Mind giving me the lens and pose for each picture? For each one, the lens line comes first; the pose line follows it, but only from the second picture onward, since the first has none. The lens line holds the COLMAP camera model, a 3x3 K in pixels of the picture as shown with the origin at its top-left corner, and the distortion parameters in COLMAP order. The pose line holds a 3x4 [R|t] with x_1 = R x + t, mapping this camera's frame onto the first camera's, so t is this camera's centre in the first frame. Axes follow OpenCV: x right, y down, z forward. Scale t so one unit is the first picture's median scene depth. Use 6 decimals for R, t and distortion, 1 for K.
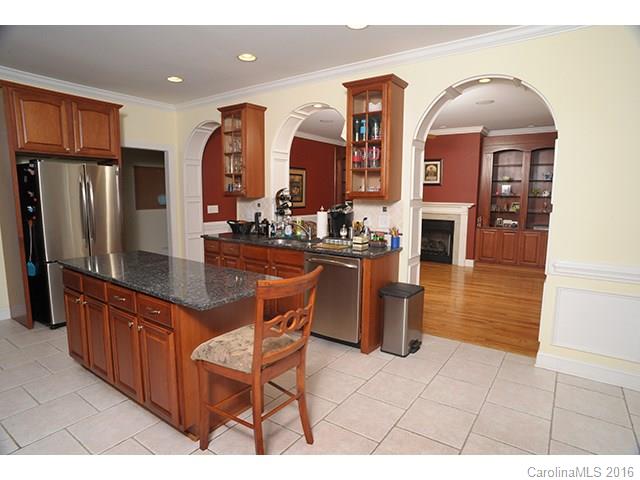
lens RADIAL K [[365.5, 0, 319.9], [0, 365.5, 238.9], [0, 0, 1]] dist [-0.038286, 0.007801]
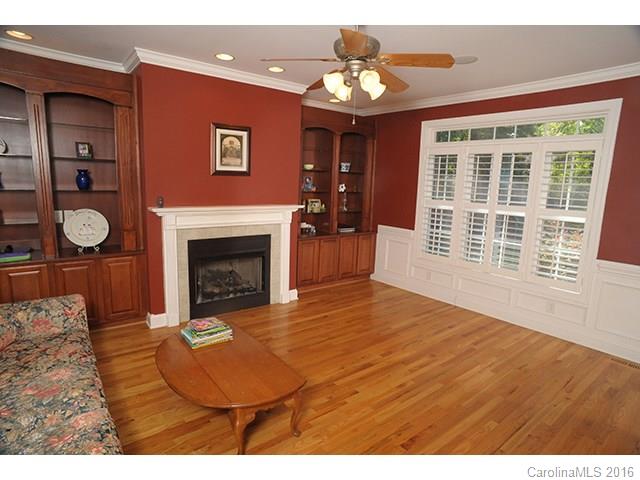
lens RADIAL K [[365.5, 0, 315.5], [0, 365.5, 244.3], [0, 0, 1]] dist [-0.038286, 0.007801]
pose [[0.282912, -0.163526, 0.945103, -0.190543], [0.086986, 0.985673, 0.144507, -0.114757], [-0.955193, 0.041328, 0.293083, 0.741602]]
